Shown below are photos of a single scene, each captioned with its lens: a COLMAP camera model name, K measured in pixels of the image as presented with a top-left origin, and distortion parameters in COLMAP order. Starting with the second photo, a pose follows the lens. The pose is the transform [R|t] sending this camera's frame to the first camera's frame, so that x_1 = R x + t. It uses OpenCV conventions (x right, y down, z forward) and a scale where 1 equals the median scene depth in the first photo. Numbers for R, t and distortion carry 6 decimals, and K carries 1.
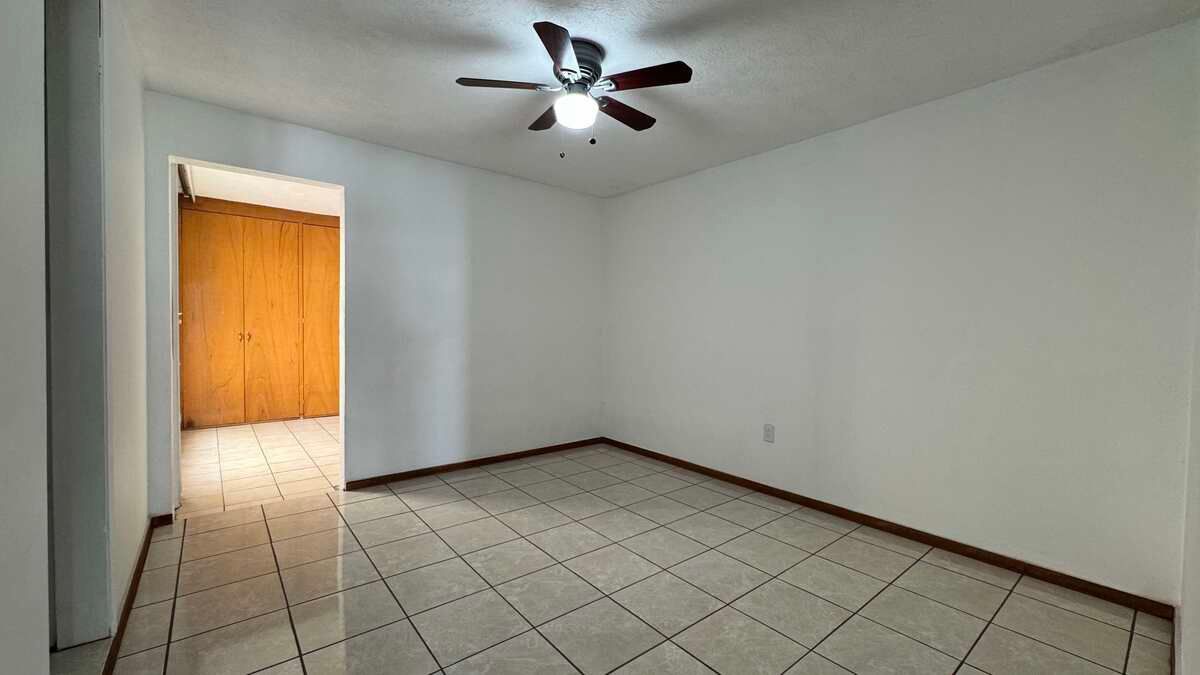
lens RADIAL K [[479.0, 0, 601.5], [0, 479.0, 337.5], [0, 0, 1]] dist [-0.003352, 0.000323]
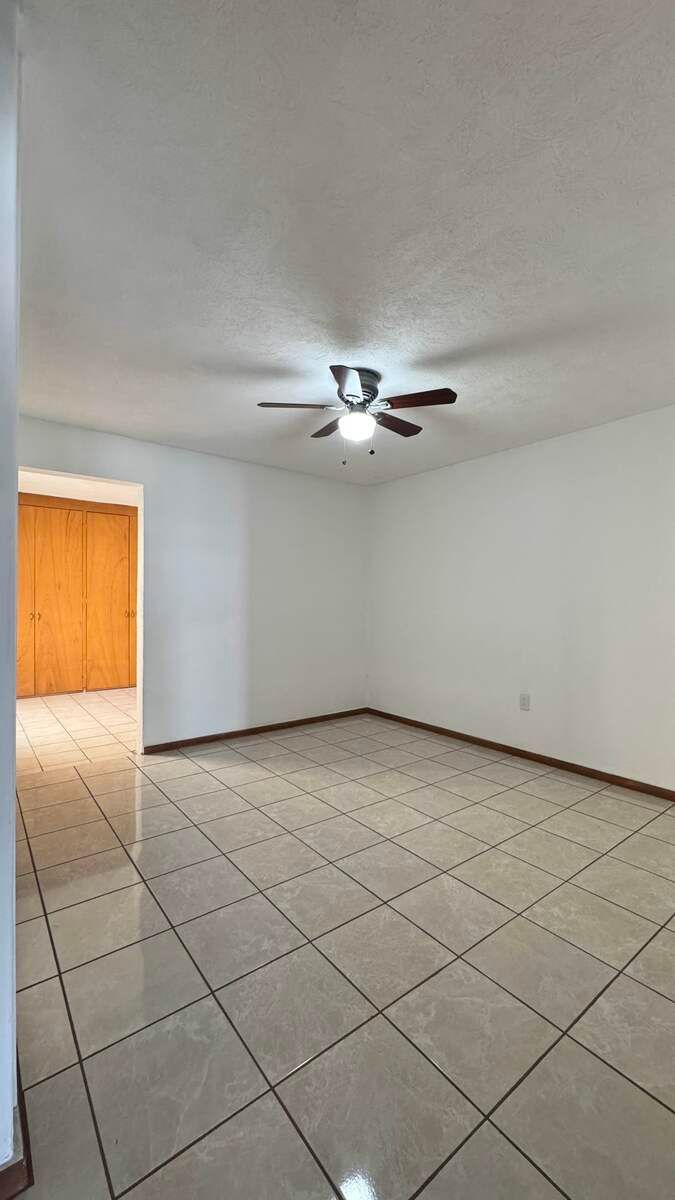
lens RADIAL K [[479.0, 0, 337.5], [0, 479.0, 600.0], [0, 0, 1]] dist [-0.003352, 0.000323]
pose [[0.999612, -0.008377, -0.026556, -0.052419], [0.007706, 0.999651, -0.025278, -0.010155], [0.026759, 0.025063, 0.999328, -0.123827]]
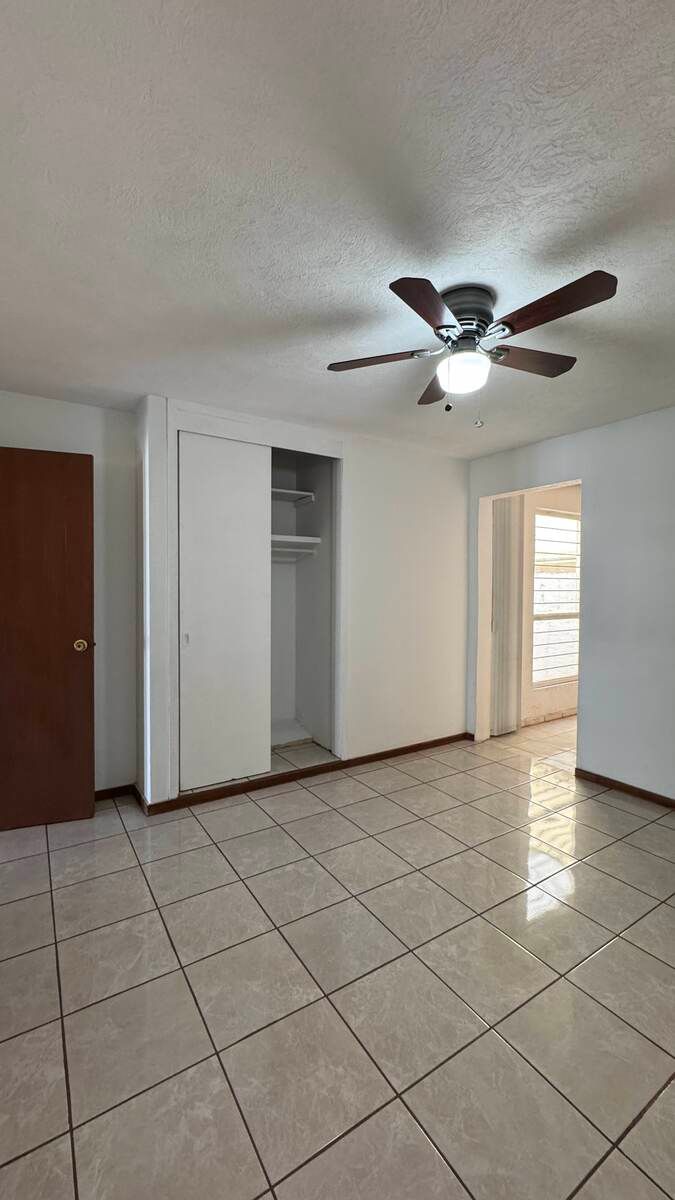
lens RADIAL K [[485.6, 0, 337.8], [0, 485.6, 597.8], [0, 0, 1]] dist [-0.000847, 0.000112]
pose [[-0.113532, 0.008716, -0.993496, 0.588005], [-0.030701, 0.999453, 0.012276, -0.059583], [0.993060, 0.031896, -0.113202, 0.642800]]
